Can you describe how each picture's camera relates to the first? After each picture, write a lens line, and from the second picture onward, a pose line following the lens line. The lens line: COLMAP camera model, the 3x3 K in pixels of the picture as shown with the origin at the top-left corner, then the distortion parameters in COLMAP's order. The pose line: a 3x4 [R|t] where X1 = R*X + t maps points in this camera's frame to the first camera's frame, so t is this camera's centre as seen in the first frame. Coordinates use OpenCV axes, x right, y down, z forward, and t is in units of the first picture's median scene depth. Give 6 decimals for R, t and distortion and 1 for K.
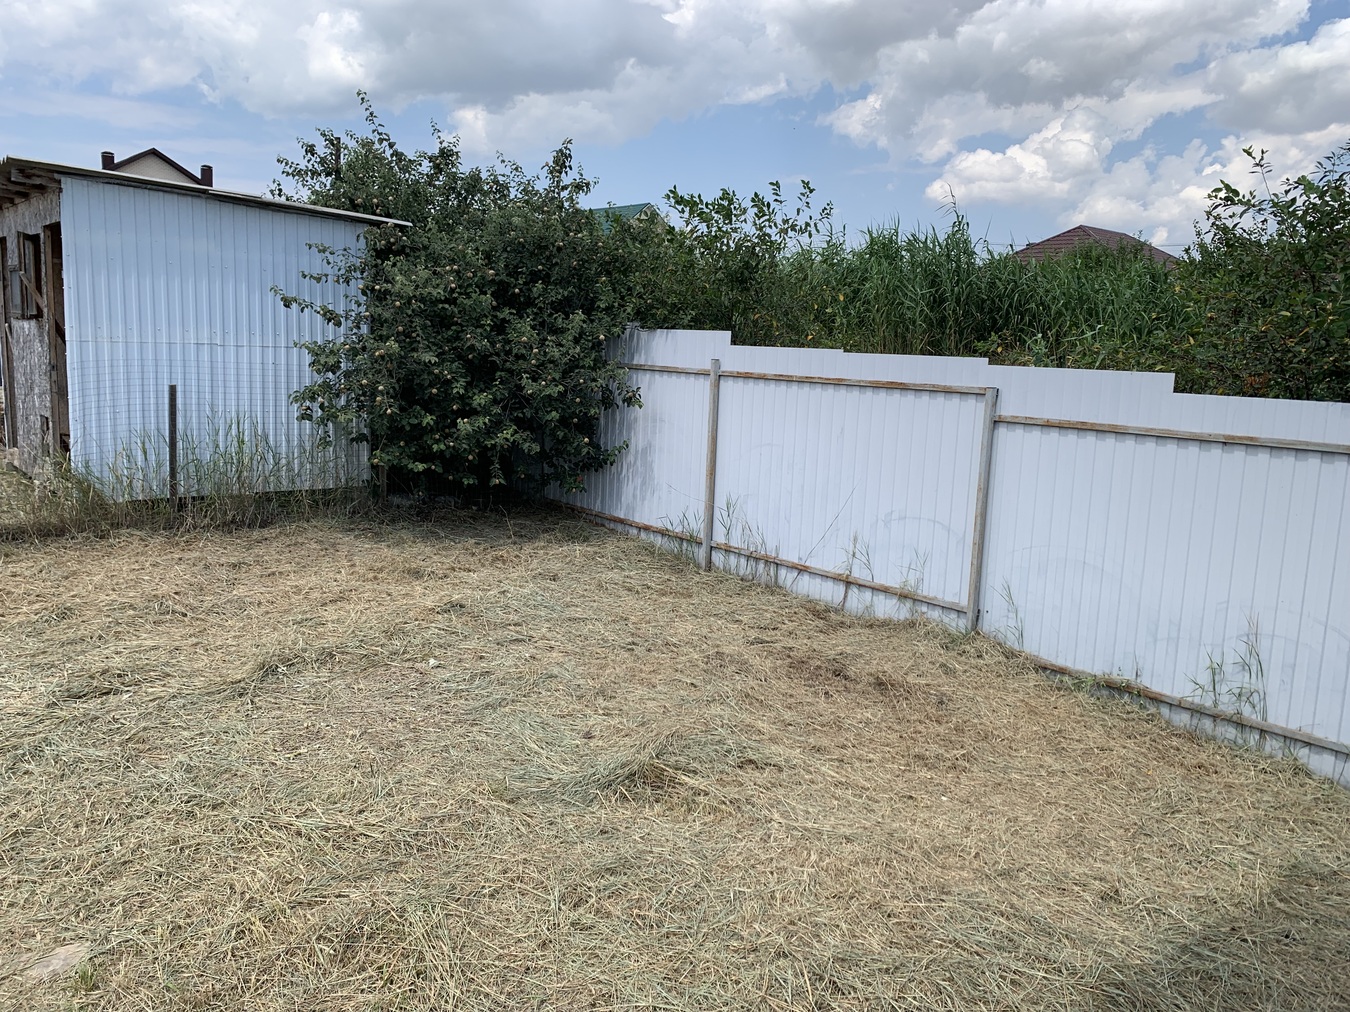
lens RADIAL K [[1047.9, 0, 674.8], [0, 1047.9, 491.8], [0, 0, 1]] dist [0.047956, -0.053414]
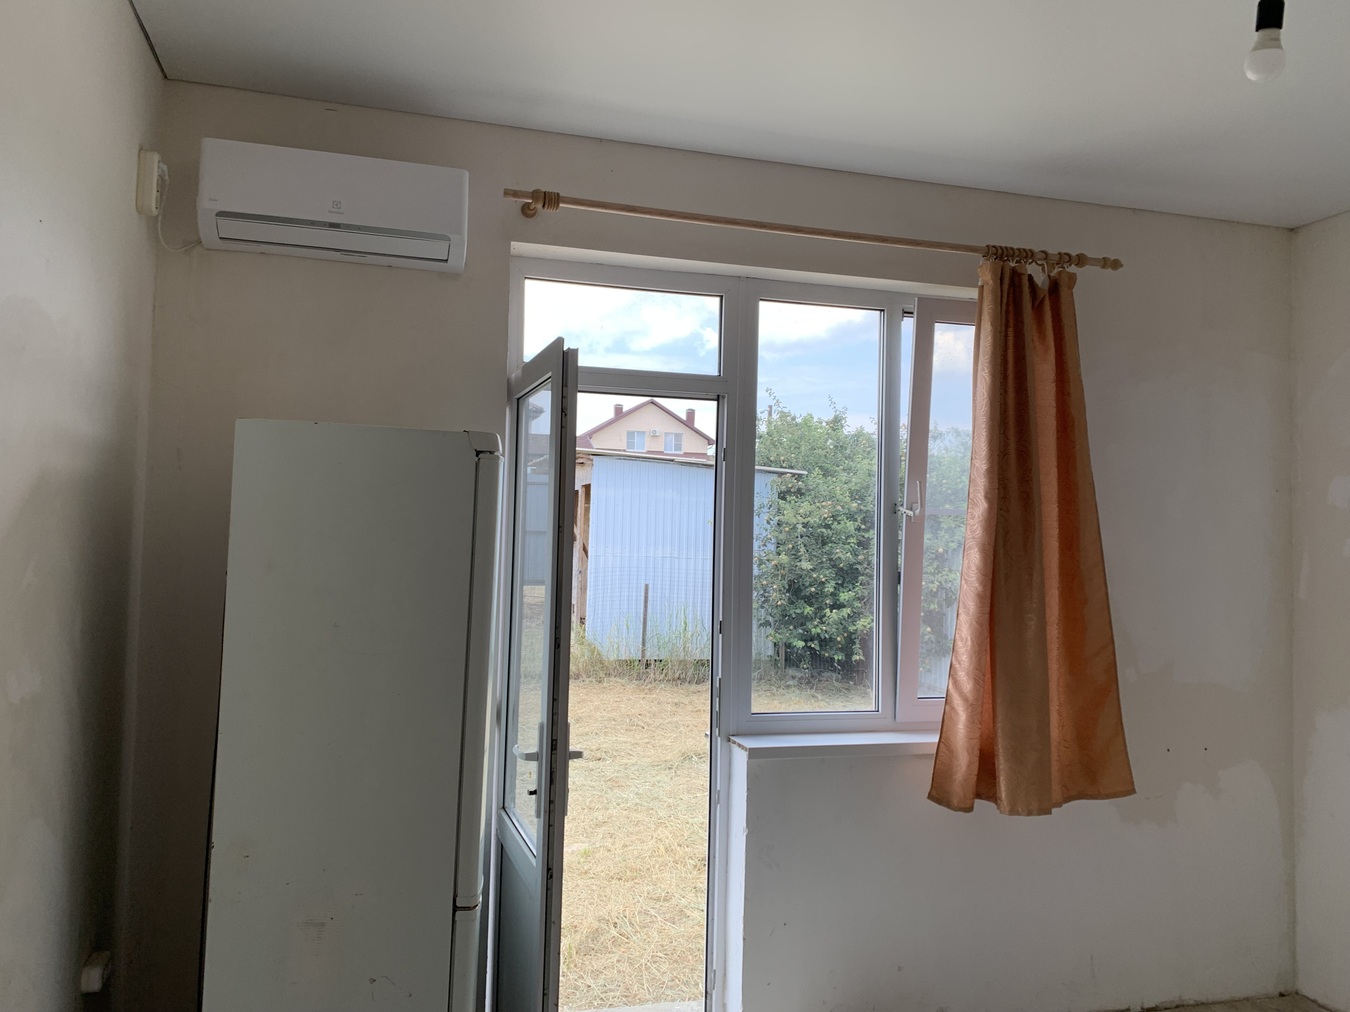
lens RADIAL K [[1047.9, 0, 649.5], [0, 1047.9, 484.2], [0, 0, 1]] dist [0.047956, -0.053414]
pose [[0.900813, -0.035421, -0.432760, 0.184972], [-0.057219, 0.978292, -0.199178, 0.057642], [0.430420, 0.204184, 0.879231, -0.352398]]
